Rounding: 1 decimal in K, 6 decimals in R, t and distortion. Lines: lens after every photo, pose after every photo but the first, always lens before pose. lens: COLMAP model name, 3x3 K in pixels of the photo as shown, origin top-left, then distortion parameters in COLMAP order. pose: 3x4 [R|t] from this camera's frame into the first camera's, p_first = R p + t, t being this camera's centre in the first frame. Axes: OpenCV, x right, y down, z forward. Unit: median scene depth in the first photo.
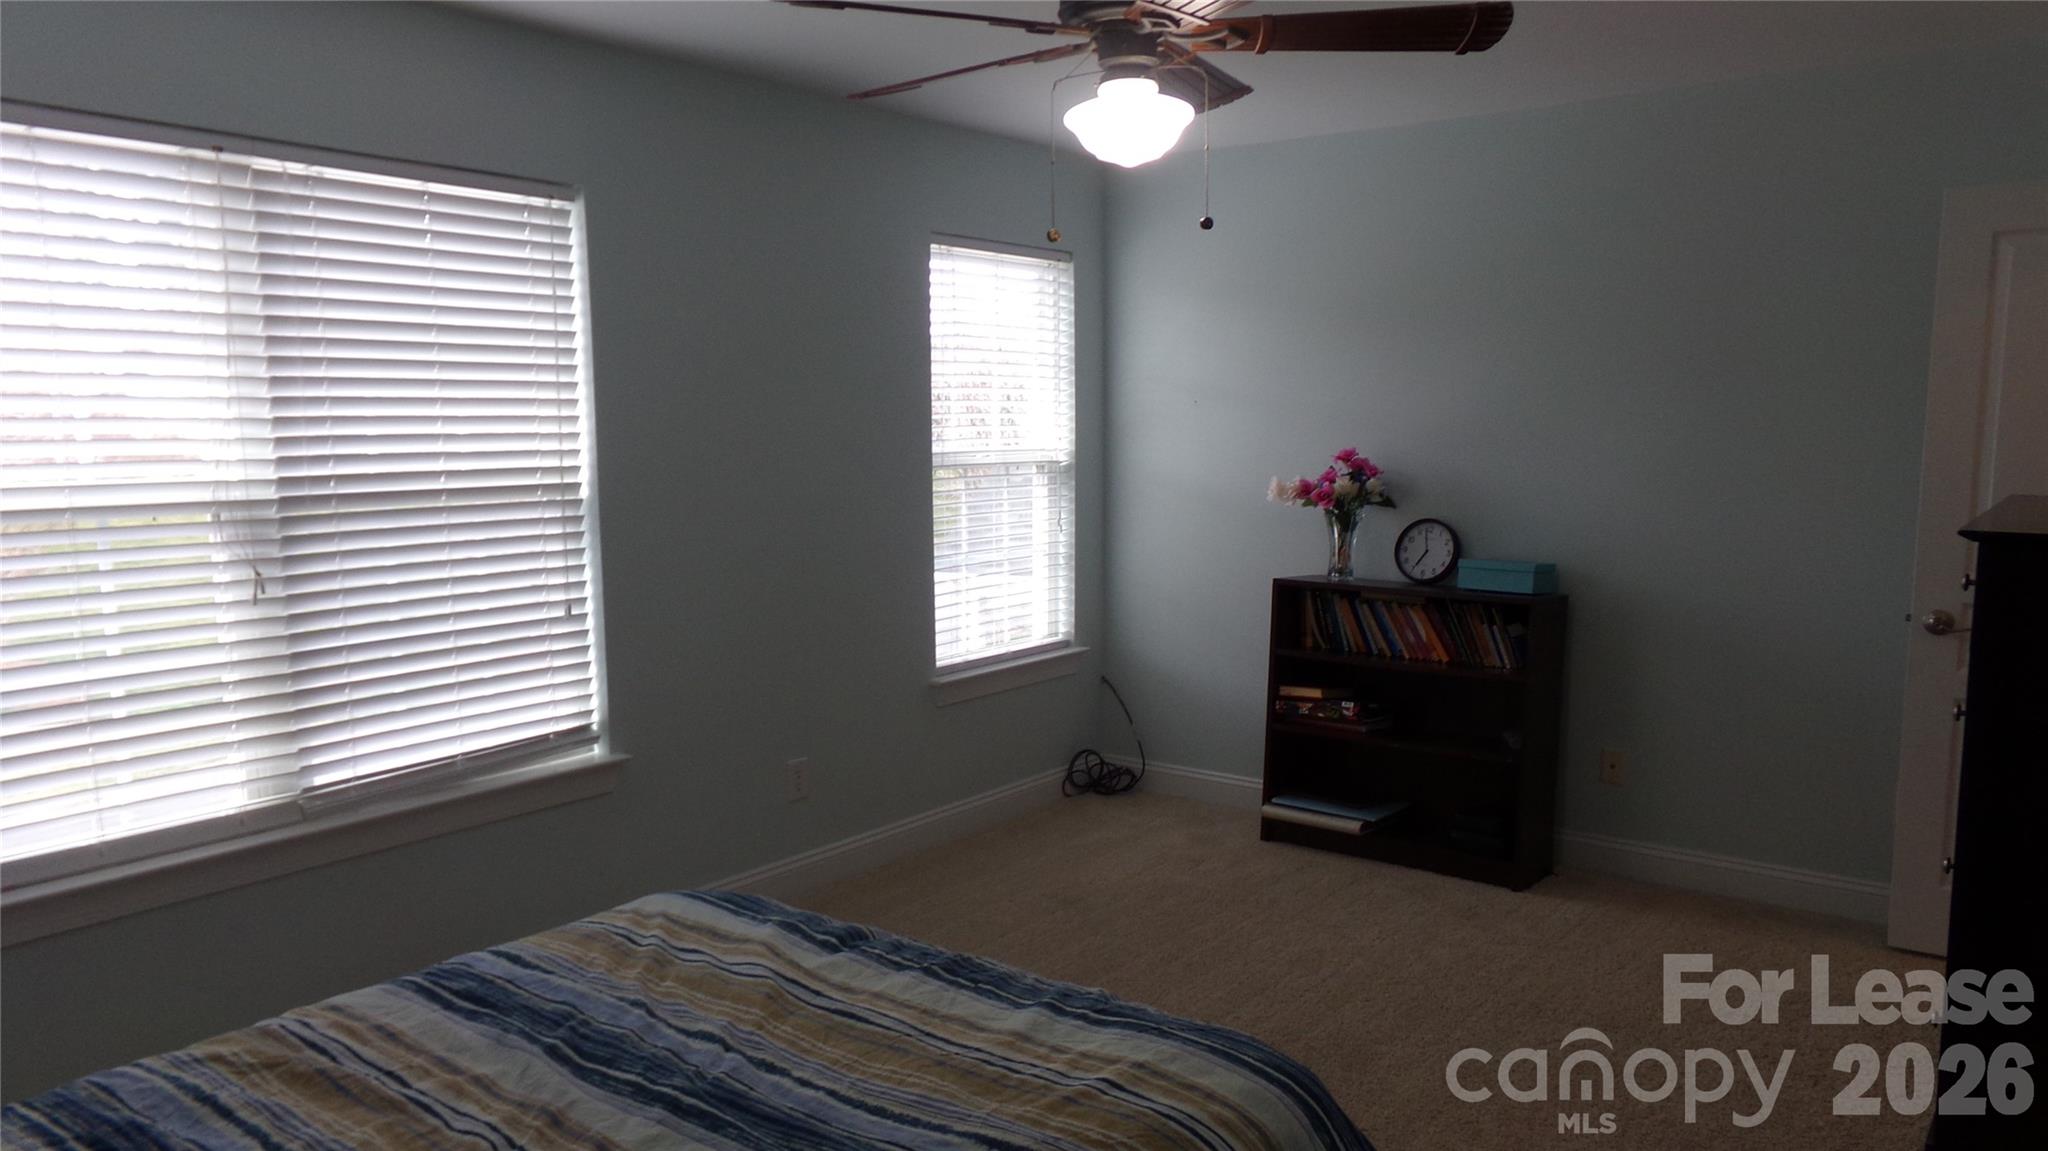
lens RADIAL K [[1464.4, 0, 1024.0], [0, 1464.4, 575.5], [0, 0, 1]] dist [-0.093688, 0.300832]
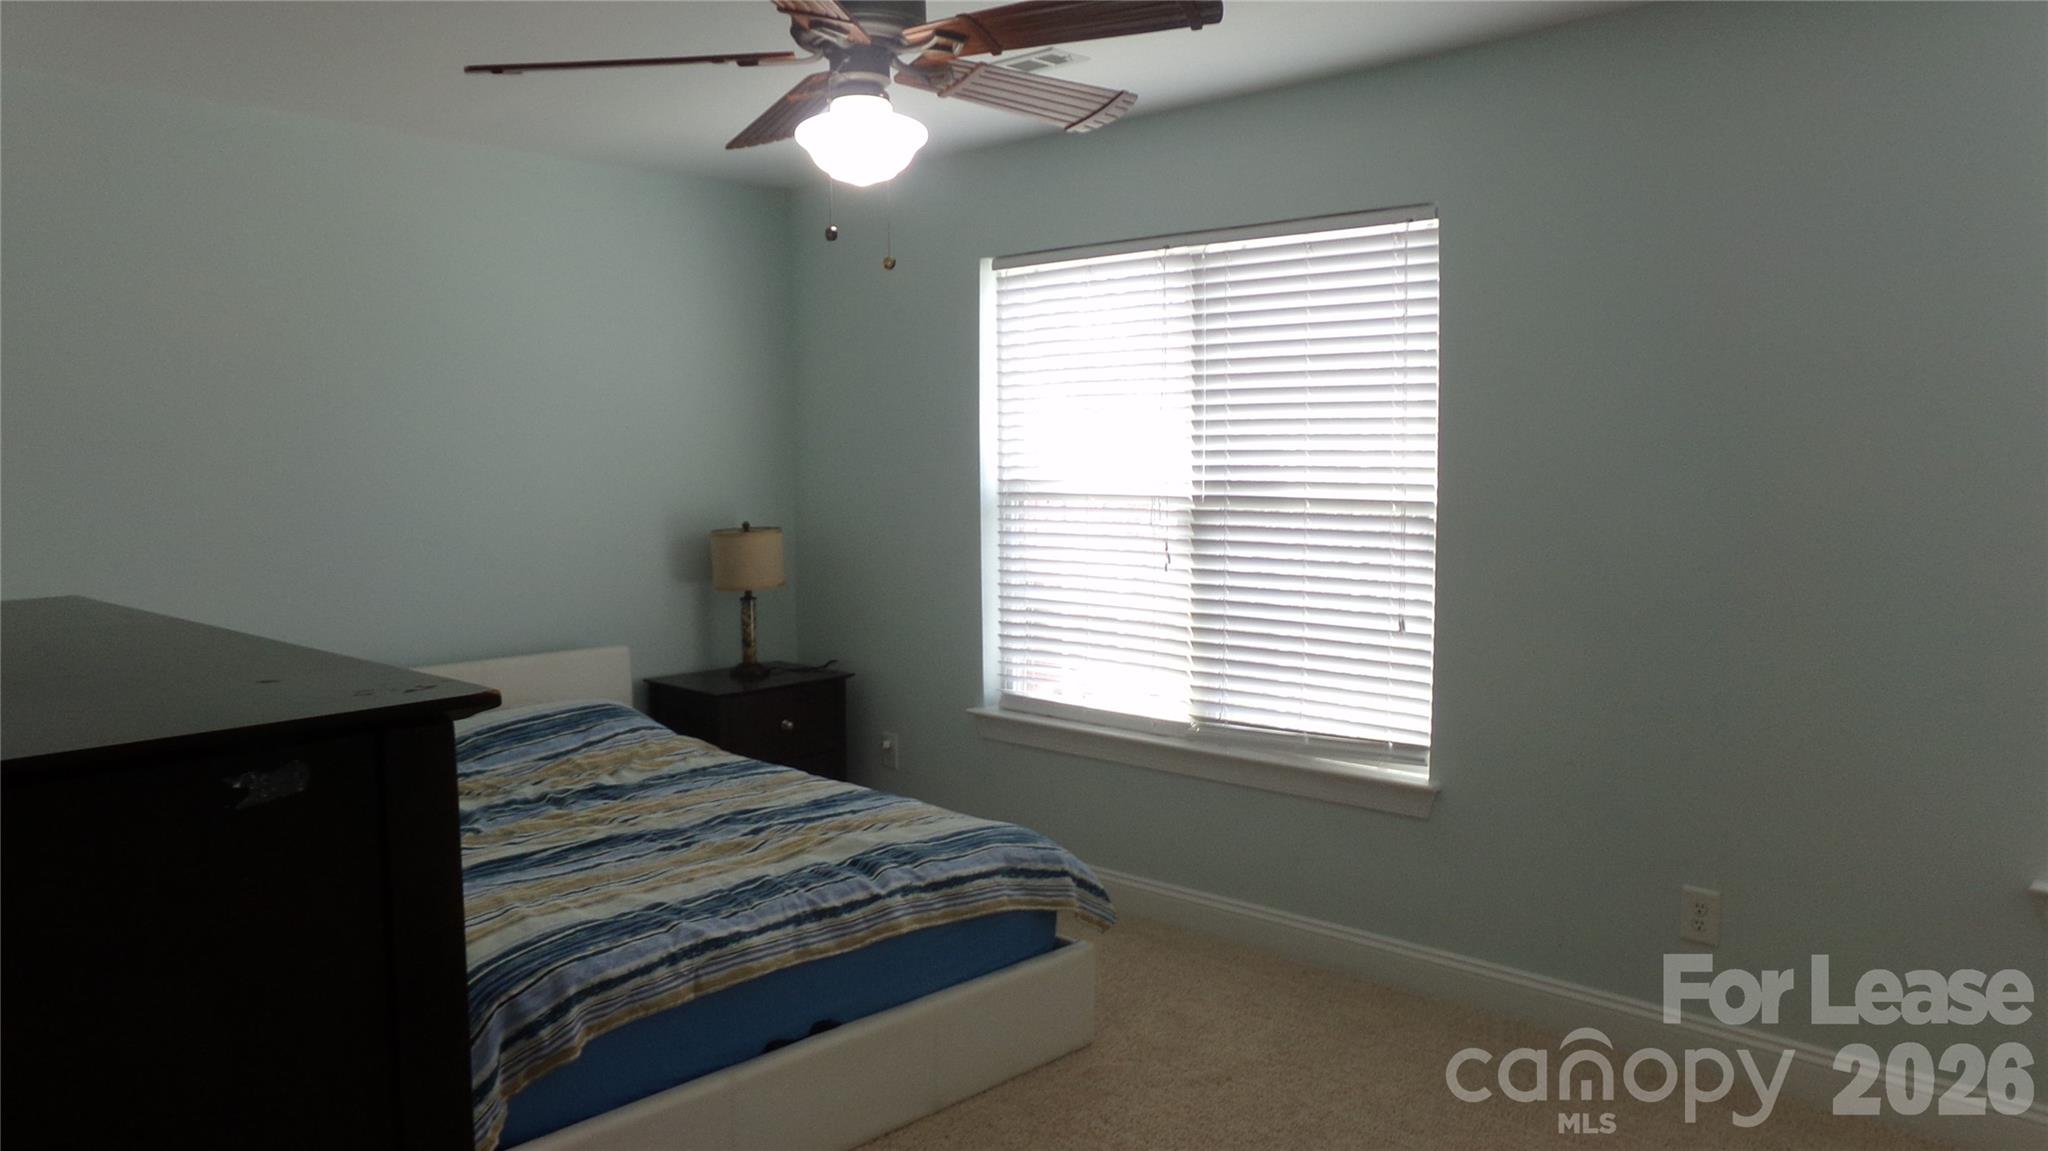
lens RADIAL K [[1464.4, 0, 1024.0], [0, 1464.4, 575.5], [0, 0, 1]] dist [-0.093688, 0.300832]
pose [[-0.106171, 0.105185, -0.988769, 0.713868], [-0.094324, 0.988840, 0.115321, -0.102769], [0.989864, 0.105509, -0.095065, 0.835034]]
